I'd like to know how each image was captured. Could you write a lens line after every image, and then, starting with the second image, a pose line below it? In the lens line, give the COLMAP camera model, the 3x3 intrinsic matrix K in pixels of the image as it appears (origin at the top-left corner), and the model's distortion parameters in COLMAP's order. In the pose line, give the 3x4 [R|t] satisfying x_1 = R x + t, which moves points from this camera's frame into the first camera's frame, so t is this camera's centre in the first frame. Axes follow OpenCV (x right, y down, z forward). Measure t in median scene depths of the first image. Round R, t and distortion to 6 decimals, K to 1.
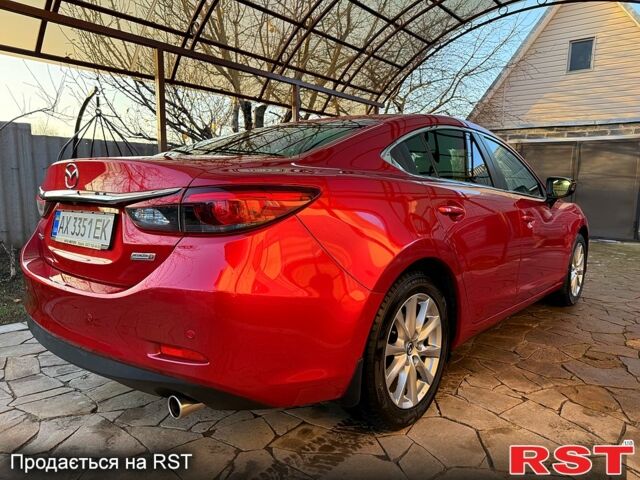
lens RADIAL K [[453.7, 0, 316.7], [0, 453.7, 242.6], [0, 0, 1]] dist [0.008827, -0.007355]
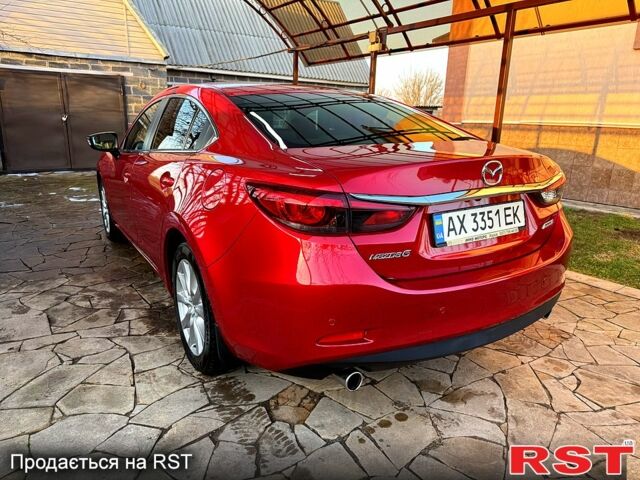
lens RADIAL K [[455.1, 0, 322.1], [0, 455.1, 237.2], [0, 0, 1]] dist [0.022655, -0.026967]
pose [[0.279135, -0.252173, 0.926549, -0.939948], [0.105019, 0.967131, 0.231580, -0.163591], [-0.954492, 0.032663, 0.296443, 0.614708]]
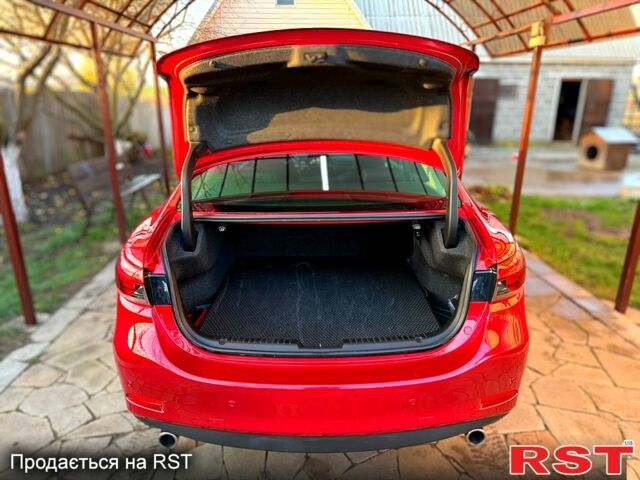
lens RADIAL K [[453.7, 0, 316.7], [0, 453.7, 242.6], [0, 0, 1]] dist [0.008827, -0.007355]
pose [[0.748551, -0.221017, 0.625158, -0.621065], [0.094563, 0.968760, 0.229265, -0.223646], [-0.656300, -0.112500, 0.746066, 0.209449]]
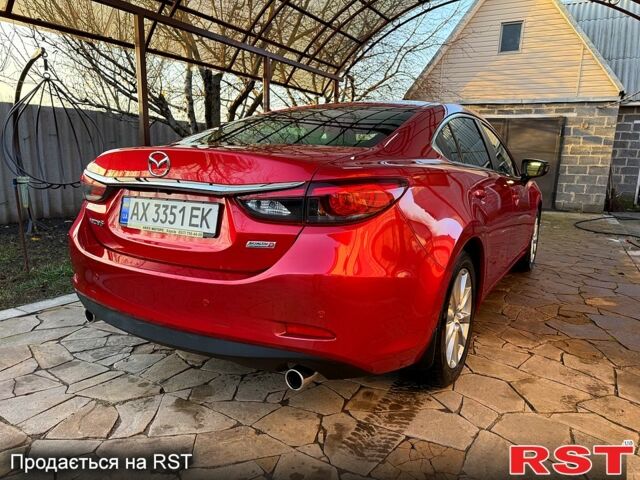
lens RADIAL K [[453.9, 0, 319.0], [0, 453.9, 239.5], [0, 0, 1]] dist [0.034216, -0.044010]
pose [[0.984572, -0.019767, 0.173861, -0.213106], [0.008881, 0.997963, 0.063167, -0.023350], [-0.174756, -0.060649, 0.982742, -0.037511]]
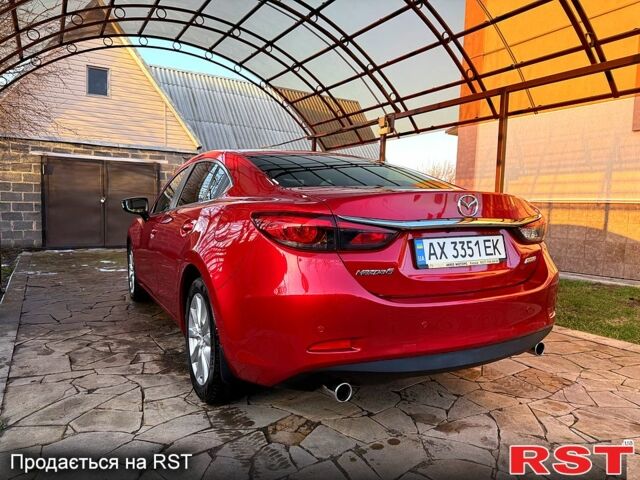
lens RADIAL K [[453.9, 0, 319.0], [0, 453.9, 239.5], [0, 0, 1]] dist [0.034216, -0.044010]
pose [[0.333572, -0.073528, 0.939853, -1.011671], [0.104591, 0.993686, 0.040618, -0.084765], [-0.936905, 0.084751, 0.339156, 0.559375]]
